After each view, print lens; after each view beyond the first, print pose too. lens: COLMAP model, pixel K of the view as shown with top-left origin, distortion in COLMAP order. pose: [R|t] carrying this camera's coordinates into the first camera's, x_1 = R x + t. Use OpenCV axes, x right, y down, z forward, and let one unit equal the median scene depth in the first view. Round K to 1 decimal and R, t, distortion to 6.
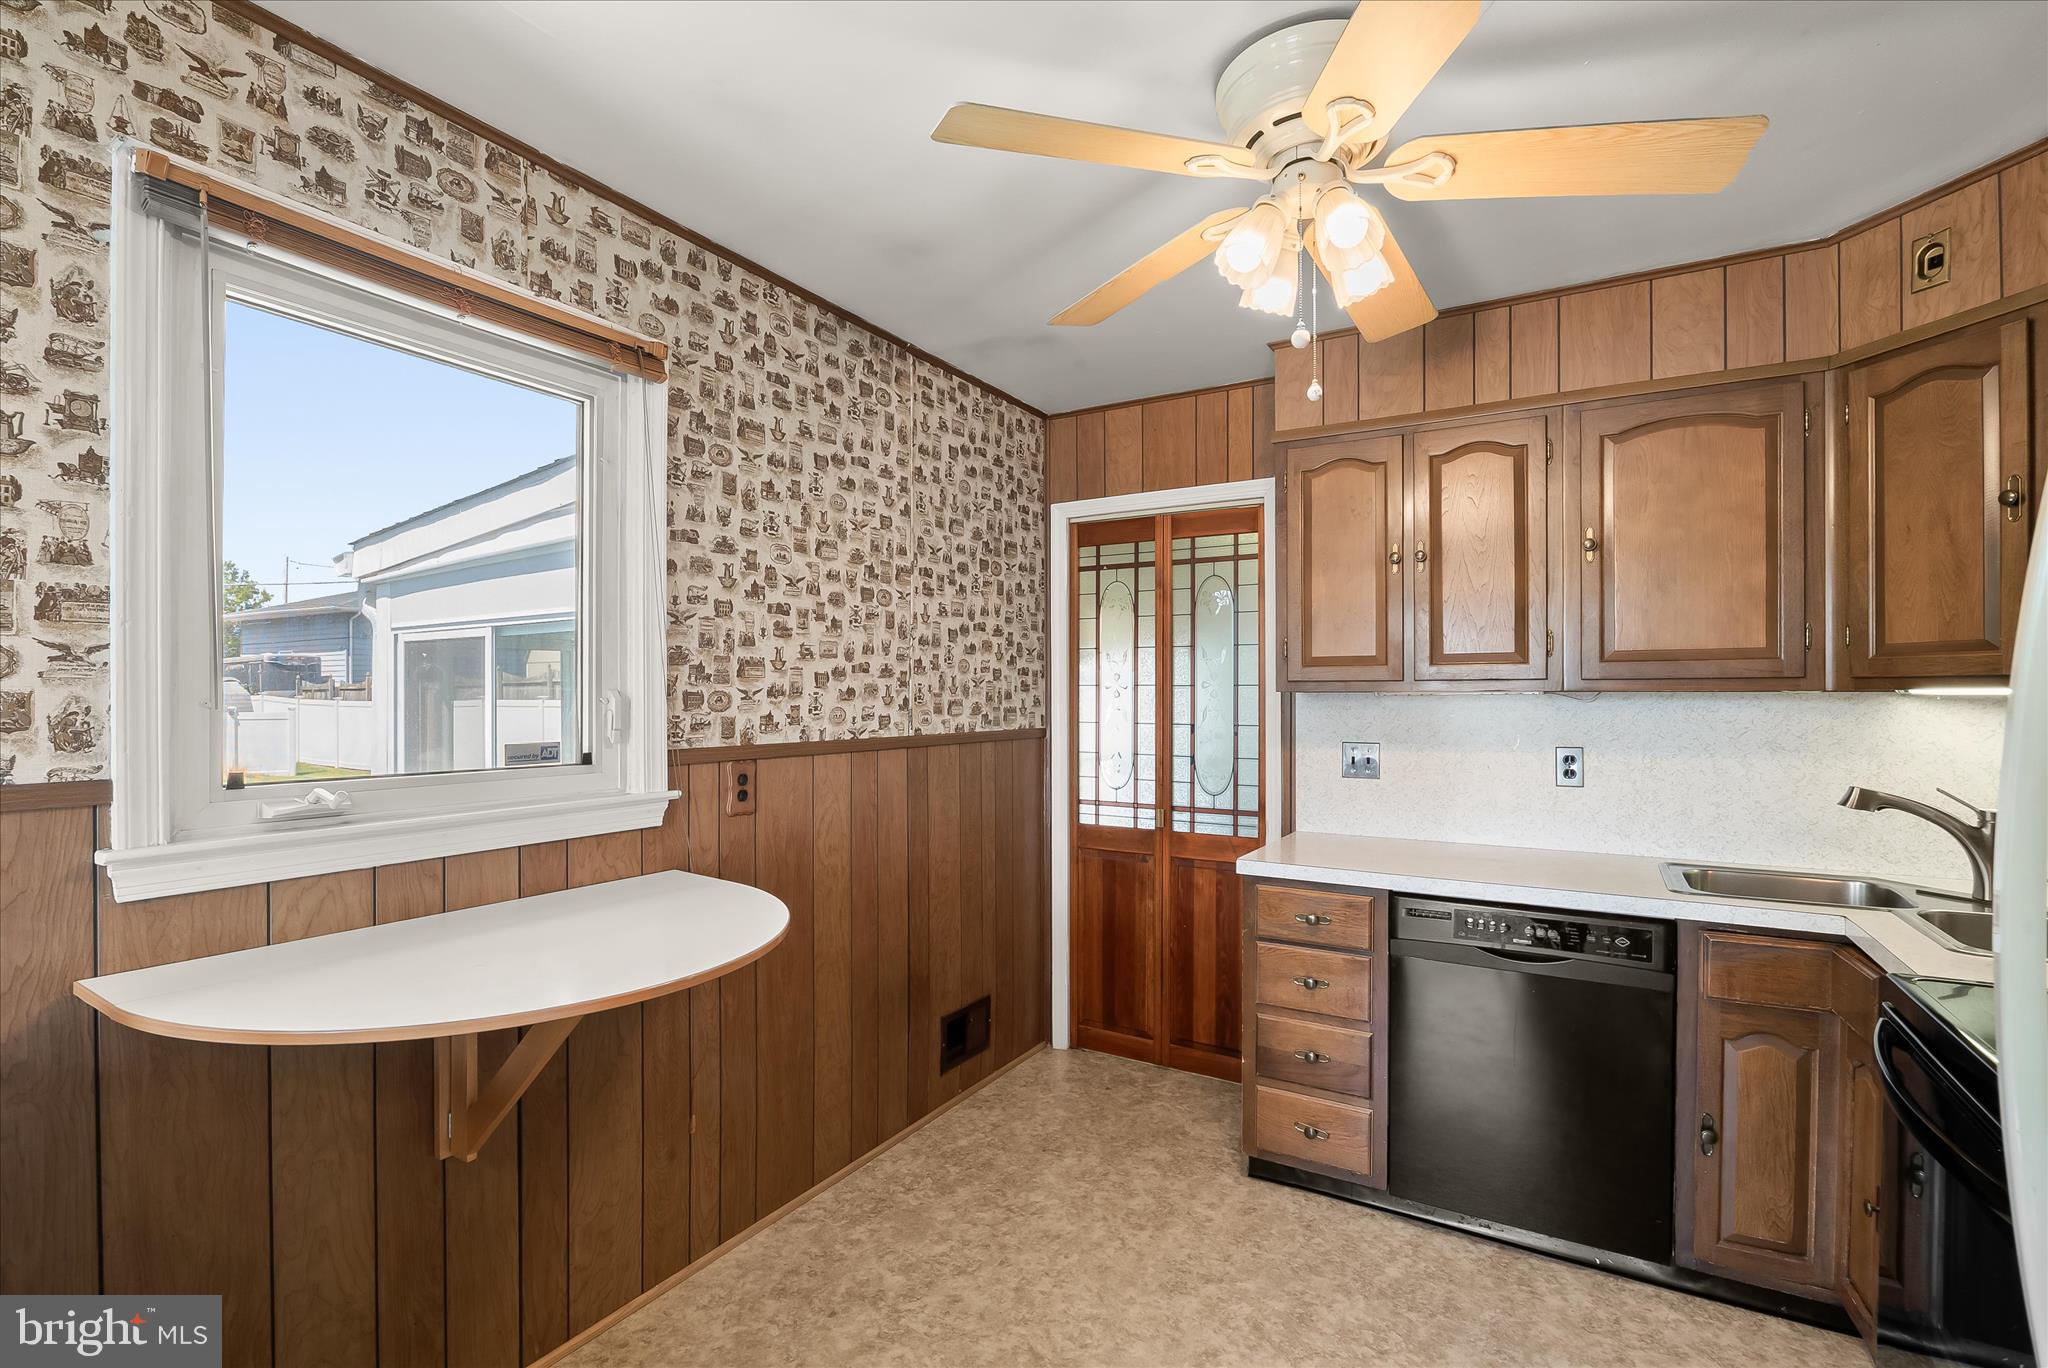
lens RADIAL K [[941.6, 0, 1029.6], [0, 941.6, 691.8], [0, 0, 1]] dist [0.005988, -0.000120]
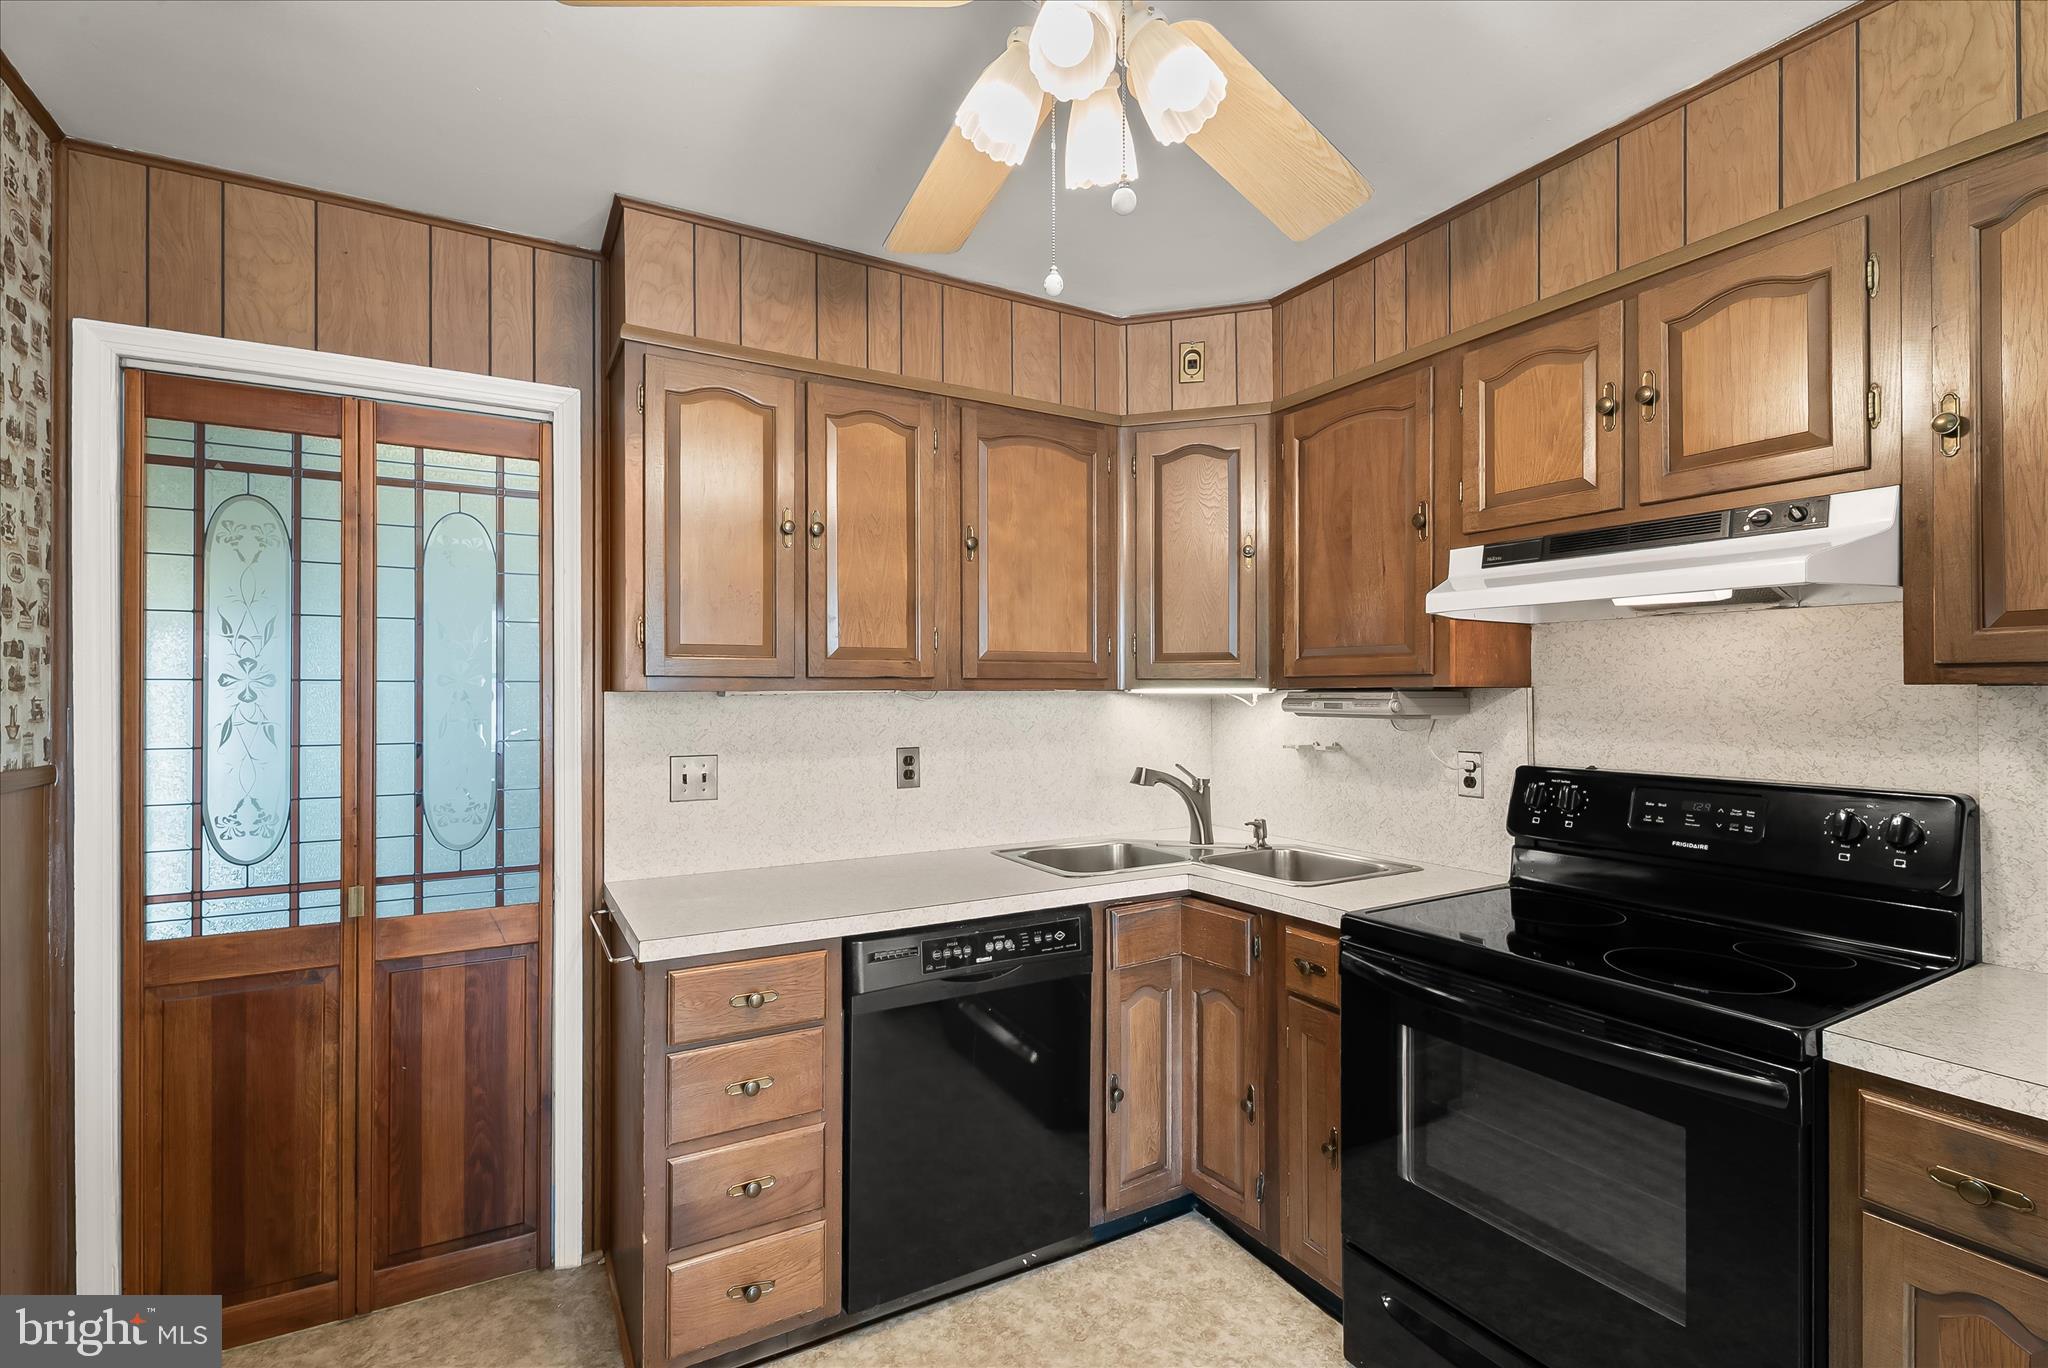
lens RADIAL K [[941.6, 0, 1024.9], [0, 941.6, 682.7], [0, 0, 1]] dist [0.005988, -0.000120]
pose [[0.493321, 0.005641, 0.869829, -0.178349], [-0.000173, 0.999980, -0.006387, -0.001683], [-0.869847, 0.003000, 0.493312, 0.337006]]
